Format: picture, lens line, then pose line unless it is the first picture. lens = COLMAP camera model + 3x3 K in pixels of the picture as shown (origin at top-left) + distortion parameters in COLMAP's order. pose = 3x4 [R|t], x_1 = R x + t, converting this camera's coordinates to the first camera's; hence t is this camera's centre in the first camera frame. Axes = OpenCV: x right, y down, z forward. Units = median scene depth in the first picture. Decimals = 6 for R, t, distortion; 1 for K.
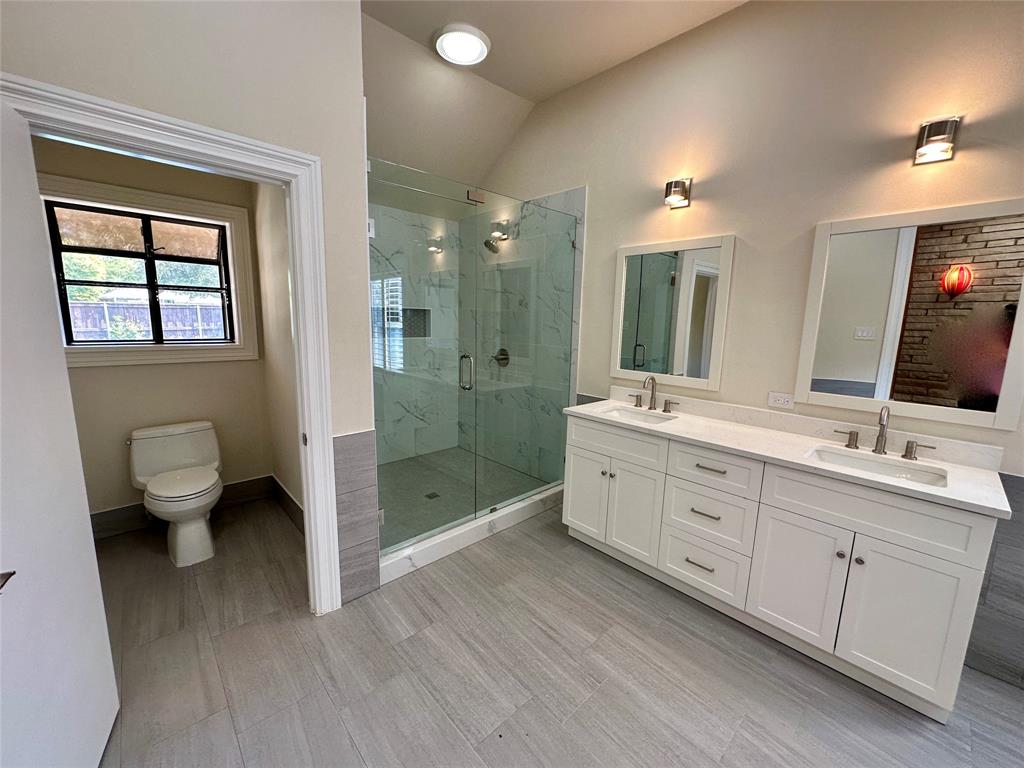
lens RADIAL K [[406.2, 0, 510.9], [0, 406.2, 383.4], [0, 0, 1]] dist [-0.001040, -0.000317]
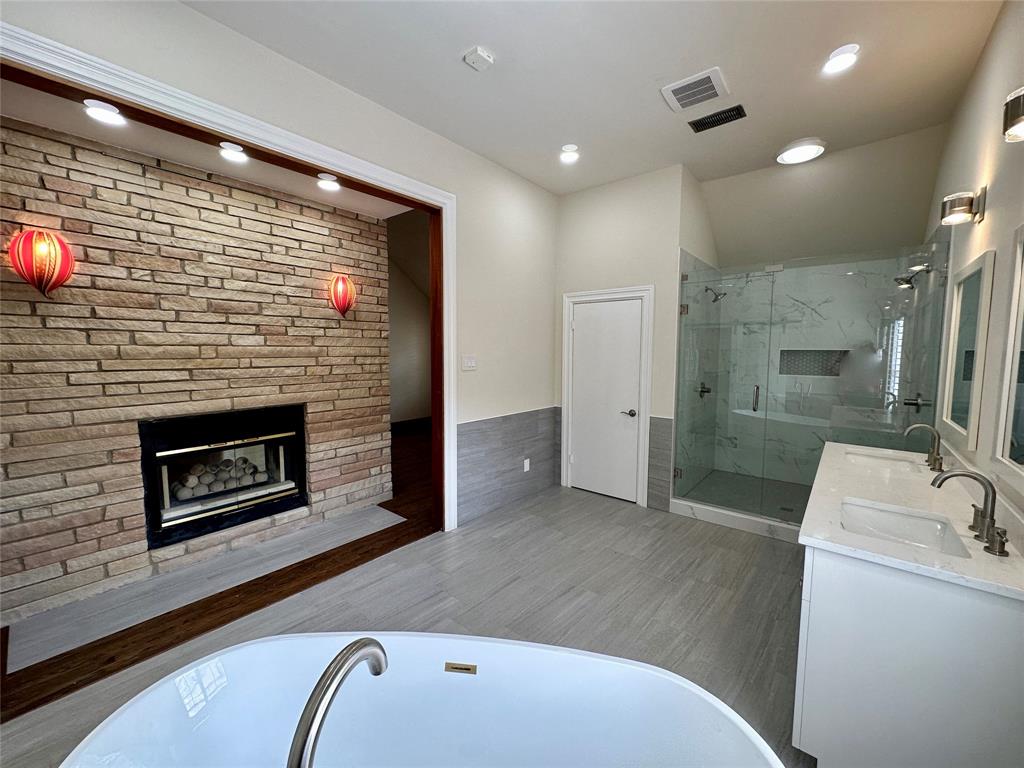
lens RADIAL K [[406.2, 0, 510.9], [0, 406.2, 383.4], [0, 0, 1]] dist [-0.001040, -0.000317]
pose [[0.118650, 0.056351, -0.991336, 0.969765], [-0.164213, 0.985754, 0.036380, 0.008178], [0.979263, 0.158474, 0.126214, 0.030634]]
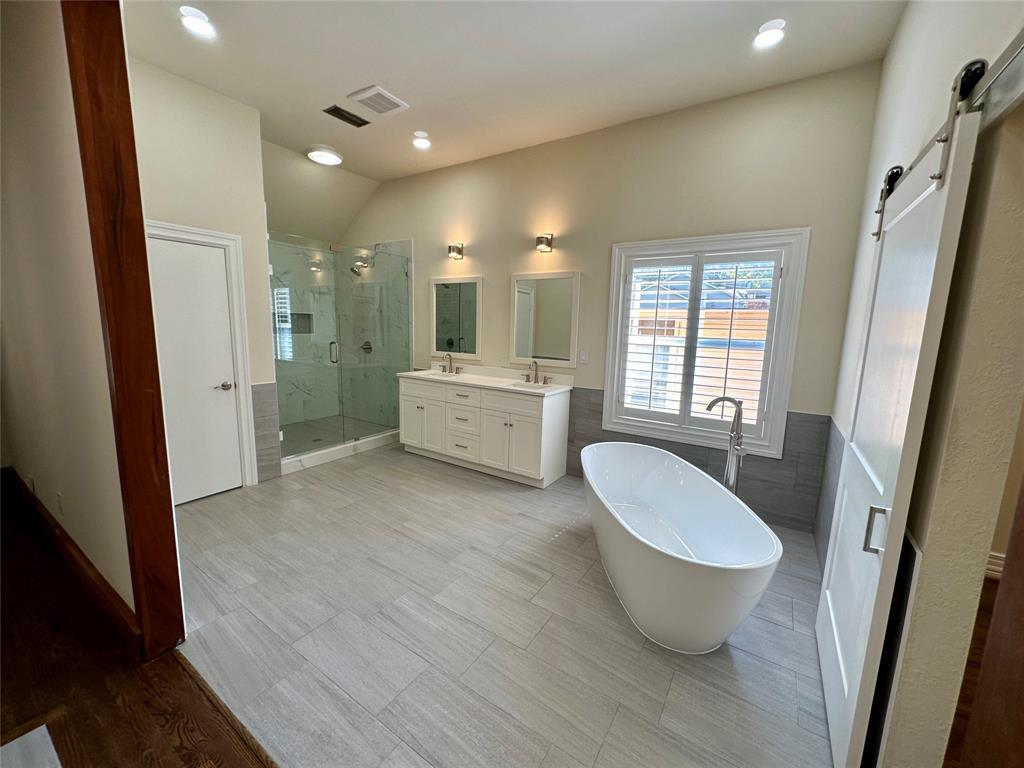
lens RADIAL K [[406.2, 0, 510.9], [0, 406.2, 383.4], [0, 0, 1]] dist [-0.001040, -0.000317]
pose [[0.972584, -0.032046, 0.230331, 0.181799], [0.033714, 0.999426, -0.003308, 0.113305], [-0.230093, 0.010982, 0.973107, -0.688395]]
